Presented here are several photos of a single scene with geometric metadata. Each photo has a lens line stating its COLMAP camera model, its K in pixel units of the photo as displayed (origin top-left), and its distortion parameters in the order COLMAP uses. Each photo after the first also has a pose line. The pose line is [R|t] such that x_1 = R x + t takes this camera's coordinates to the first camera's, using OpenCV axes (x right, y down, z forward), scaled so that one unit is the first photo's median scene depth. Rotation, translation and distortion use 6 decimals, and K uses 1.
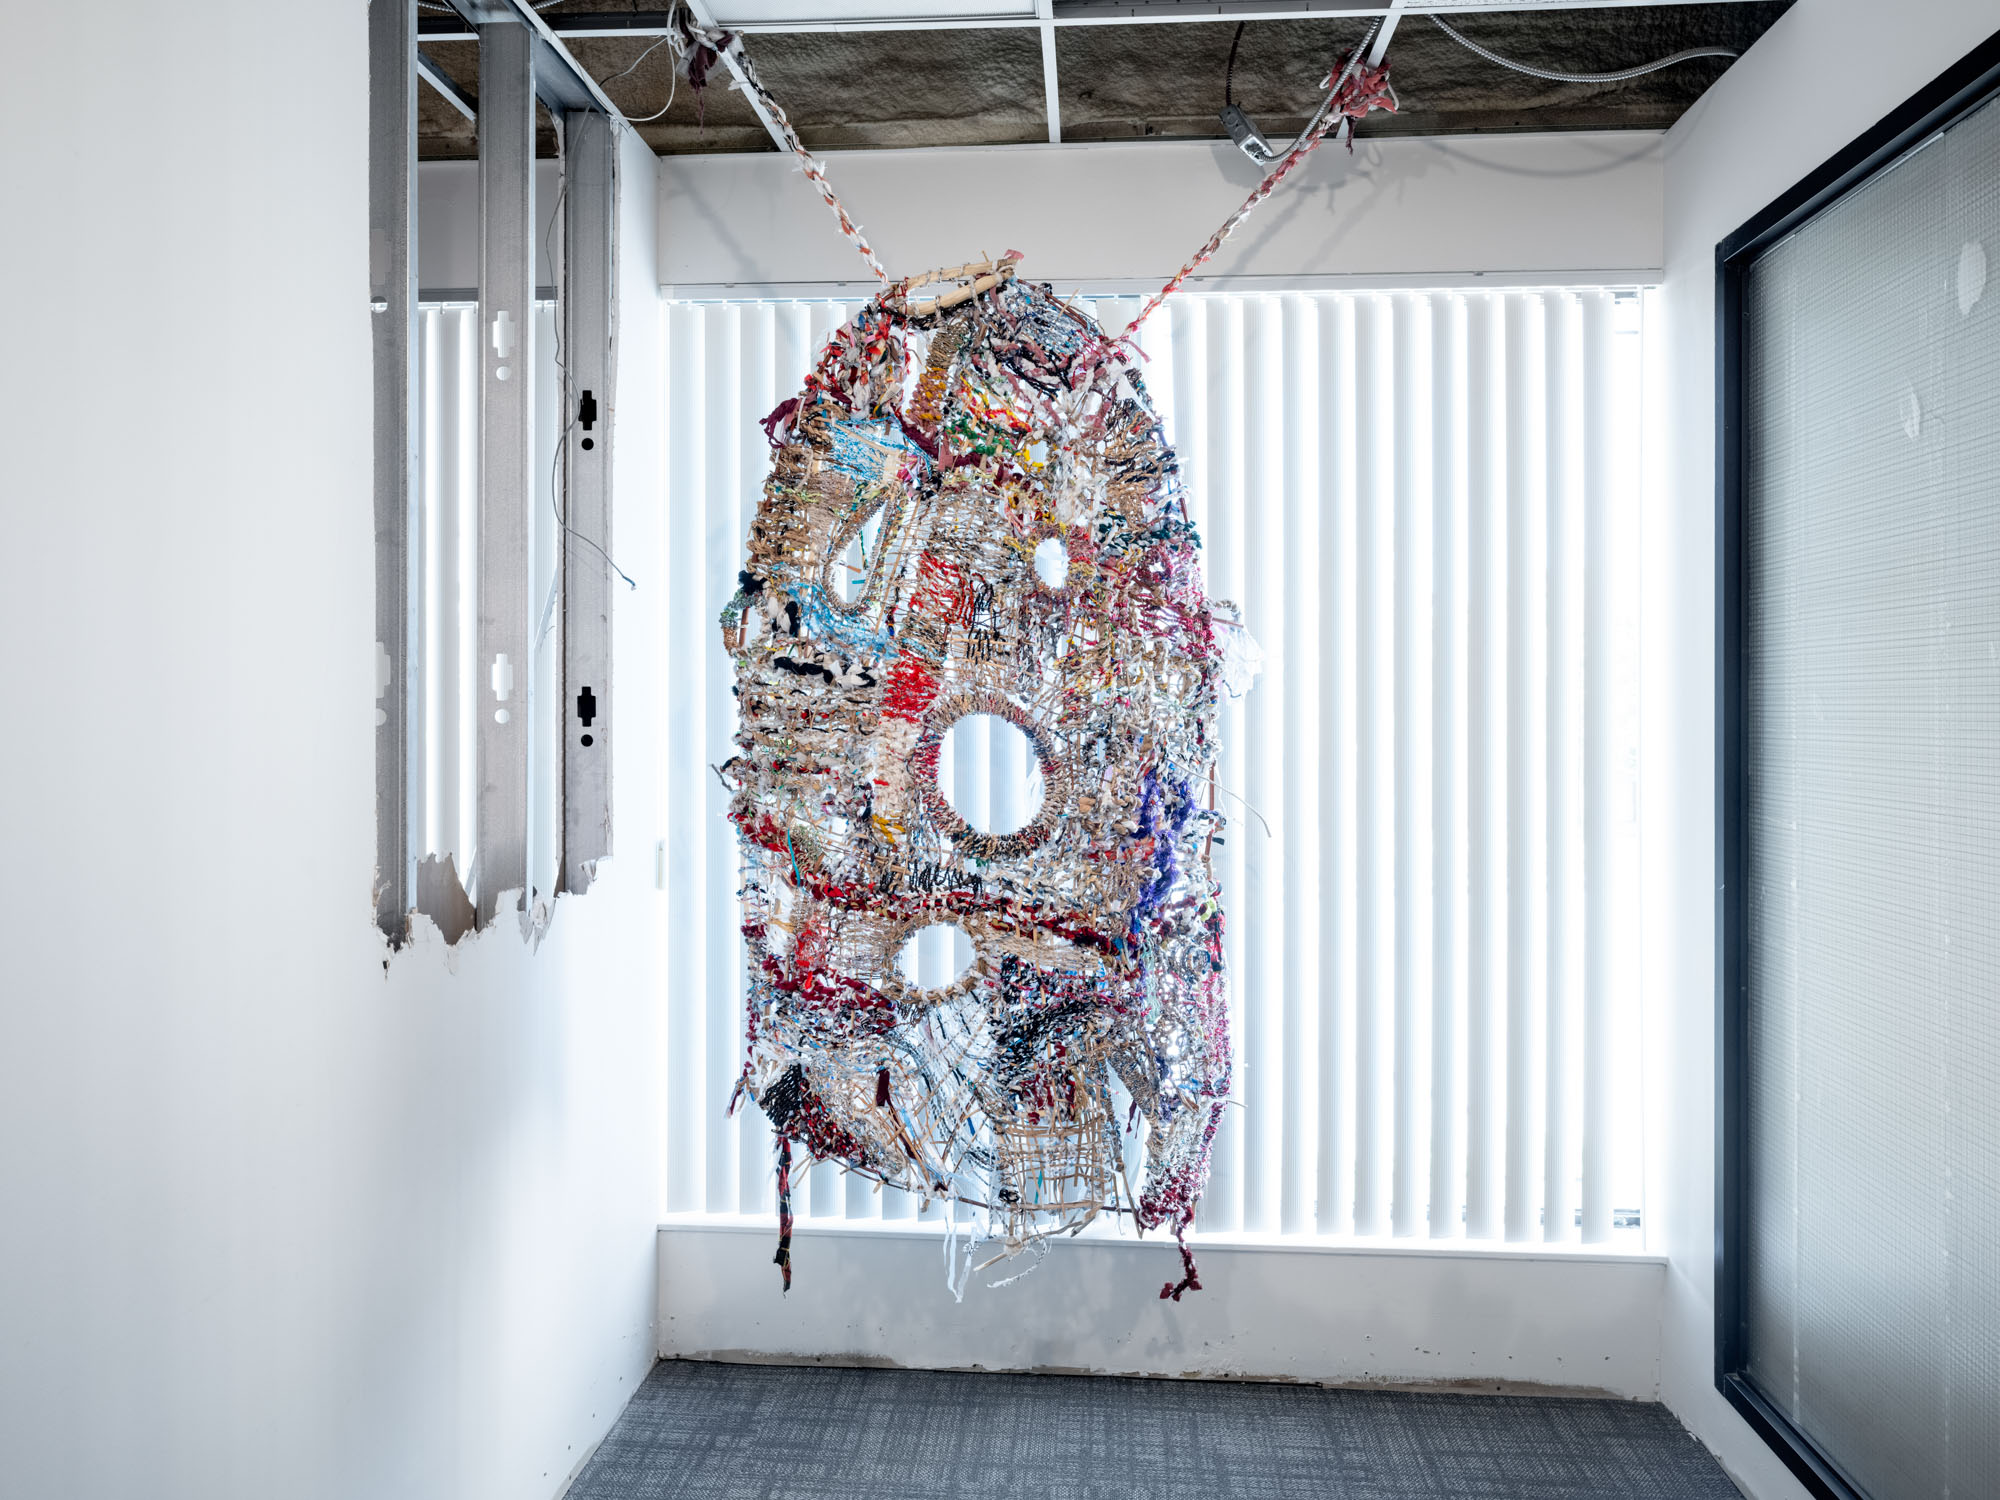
lens RADIAL K [[1434.6, 0, 1012.7], [0, 1434.6, 779.7], [0, 0, 1]] dist [0.002347, -0.004598]
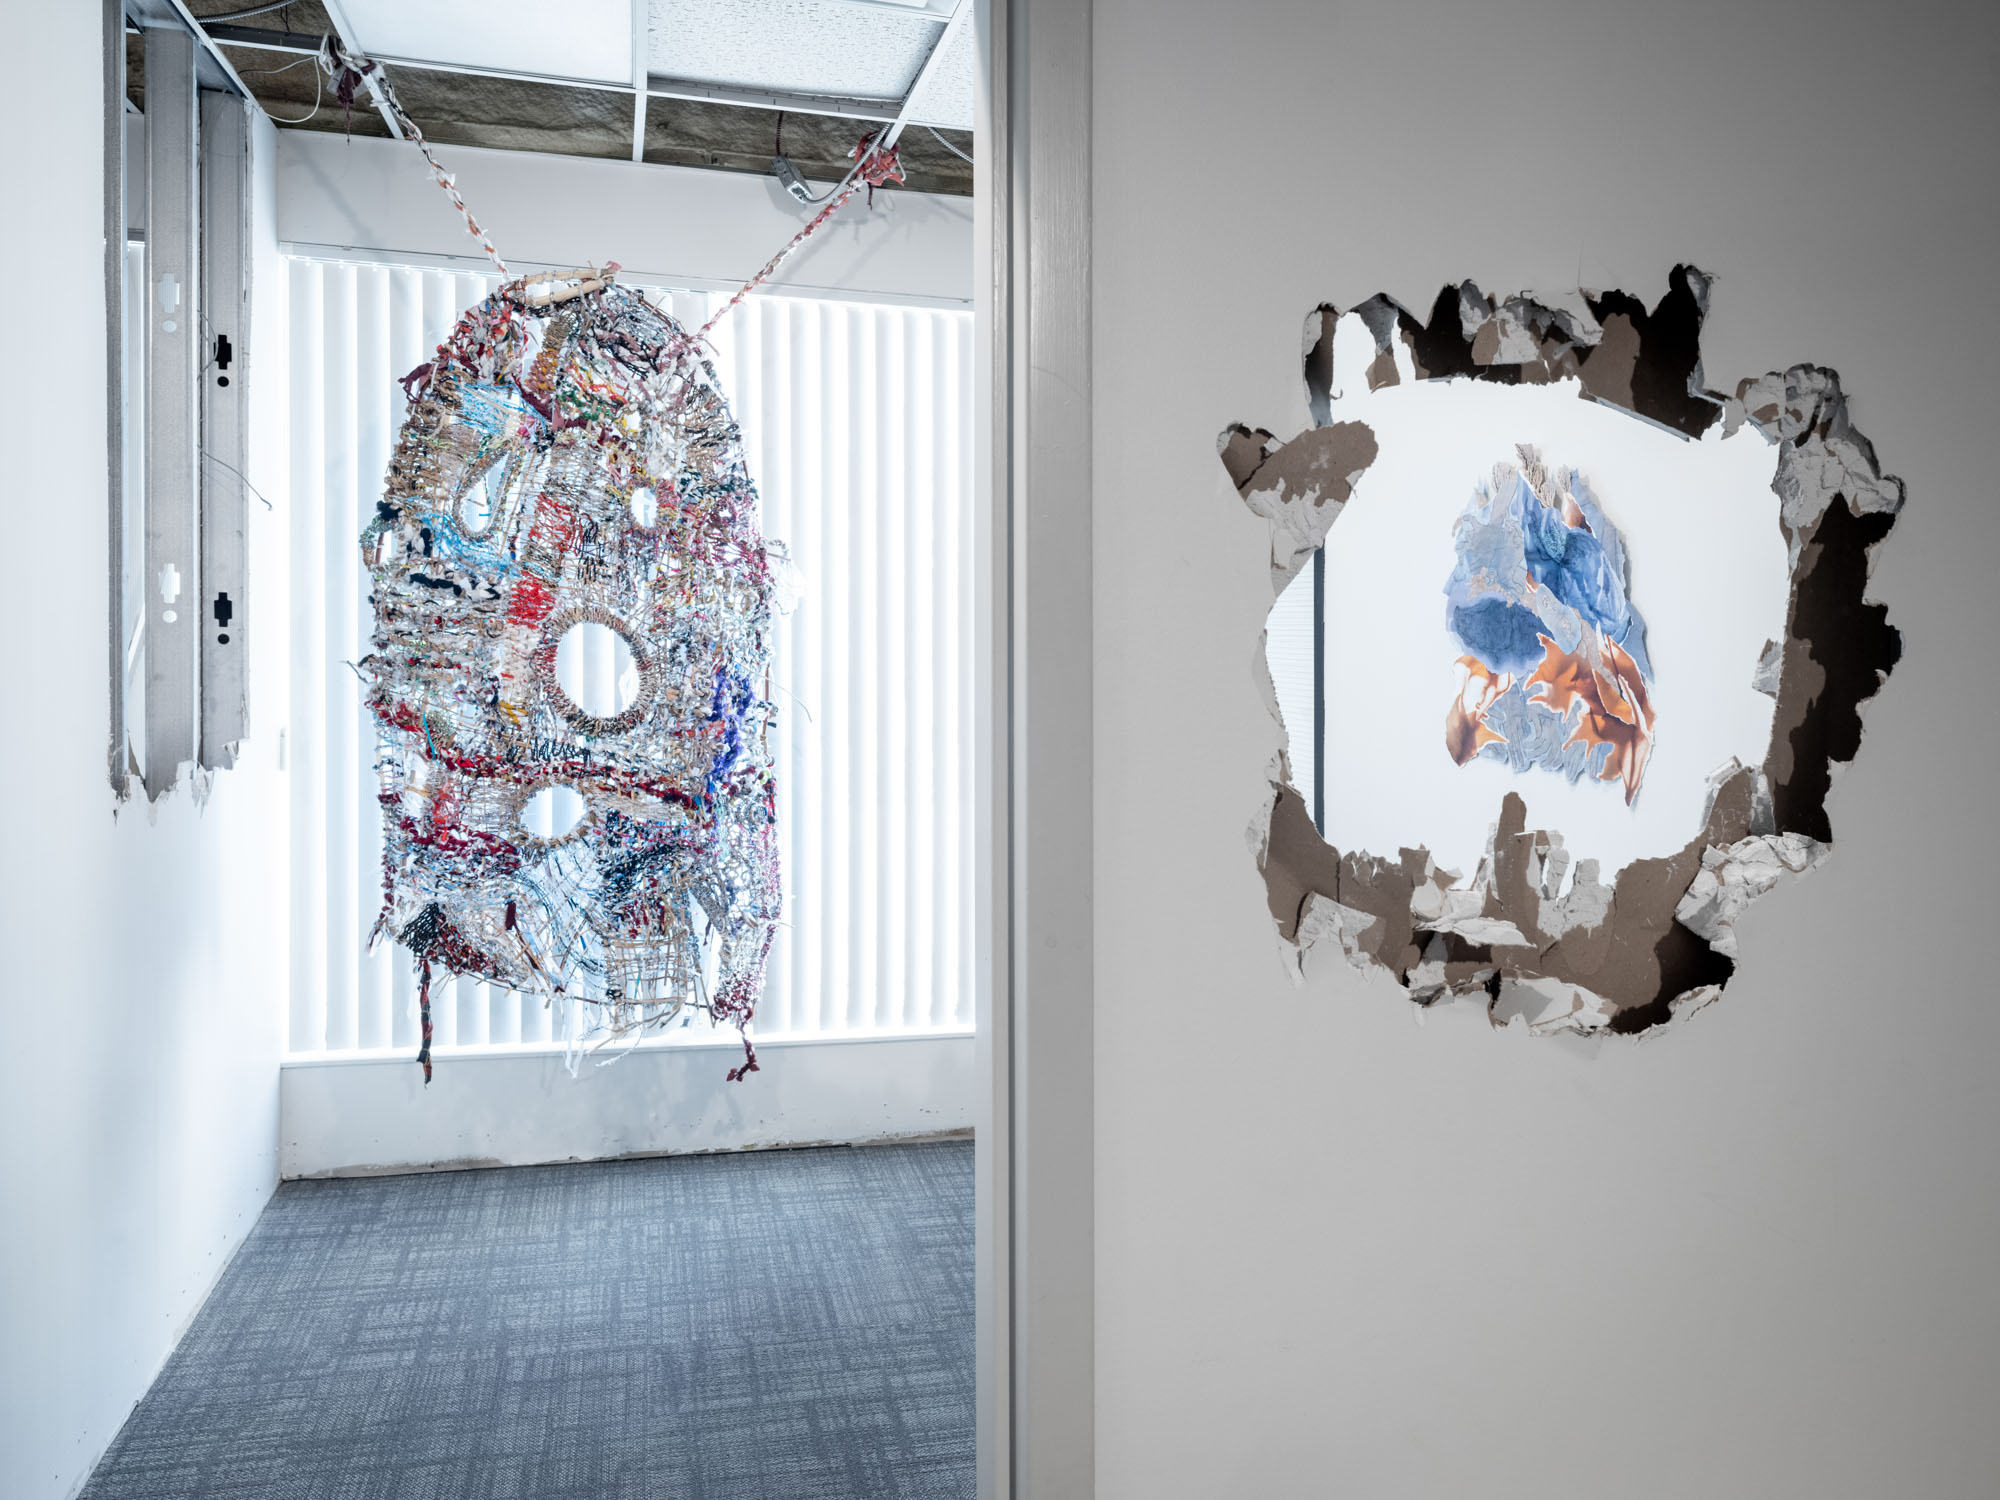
lens RADIAL K [[1400.9, 0, 1024.8], [0, 1400.9, 758.1], [0, 0, 1]] dist [0.001646, -0.003803]
pose [[0.944499, -0.010216, 0.328355, -0.062047], [-0.004727, 0.998990, 0.044679, 0.016049], [-0.328480, -0.043751, 0.943497, -0.297937]]
